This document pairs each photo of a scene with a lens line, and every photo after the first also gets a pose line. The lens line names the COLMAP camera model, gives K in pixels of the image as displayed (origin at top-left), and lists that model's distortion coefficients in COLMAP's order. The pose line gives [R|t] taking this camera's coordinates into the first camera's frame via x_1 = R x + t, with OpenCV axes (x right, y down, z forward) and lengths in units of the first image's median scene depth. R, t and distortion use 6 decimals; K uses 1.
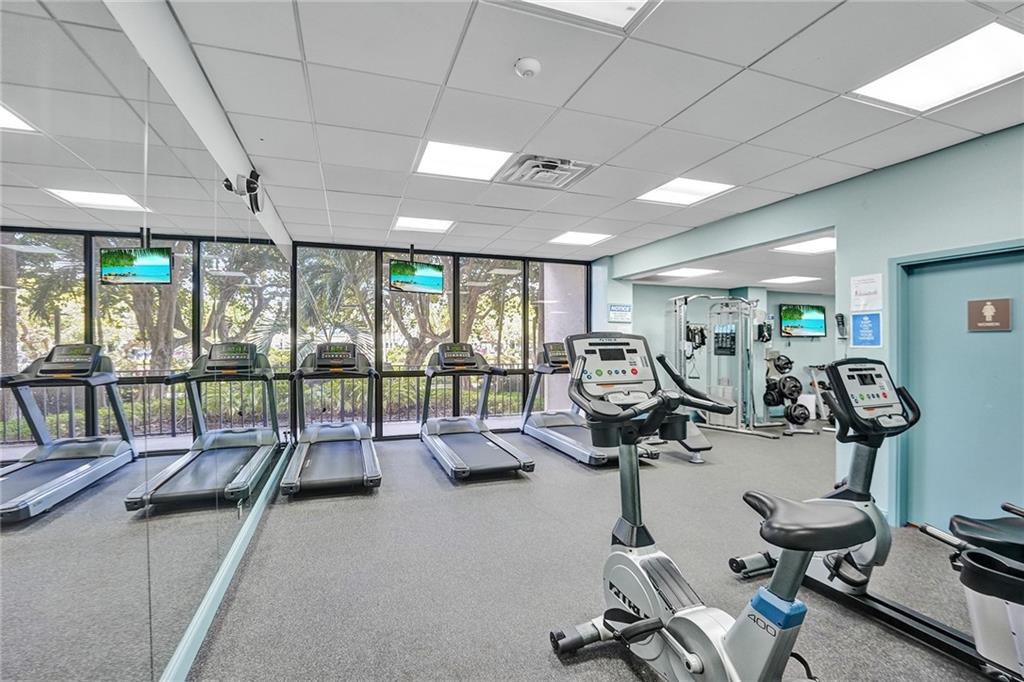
lens RADIAL K [[474.7, 0, 512.7], [0, 474.7, 343.0], [0, 0, 1]] dist [-0.026801, 0.004064]
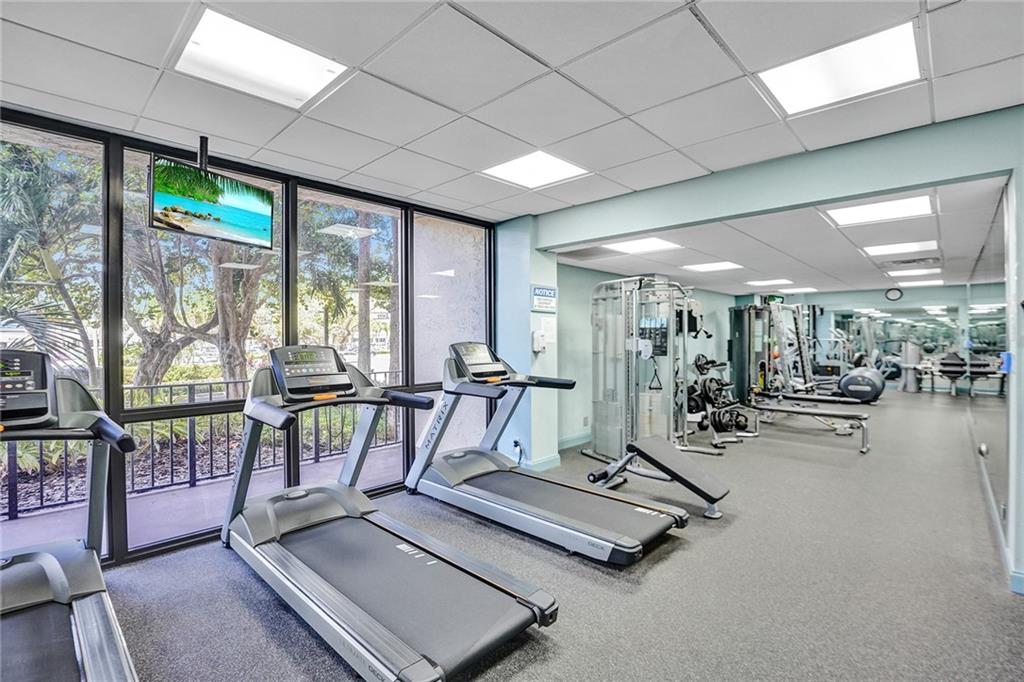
lens RADIAL K [[474.7, 0, 513.9], [0, 474.7, 337.0], [0, 0, 1]] dist [-0.026801, 0.004064]
pose [[0.890221, -0.007003, 0.455474, -0.142383], [0.007042, 0.999974, 0.001611, -0.008633], [-0.455474, 0.001774, 0.890247, 0.419517]]
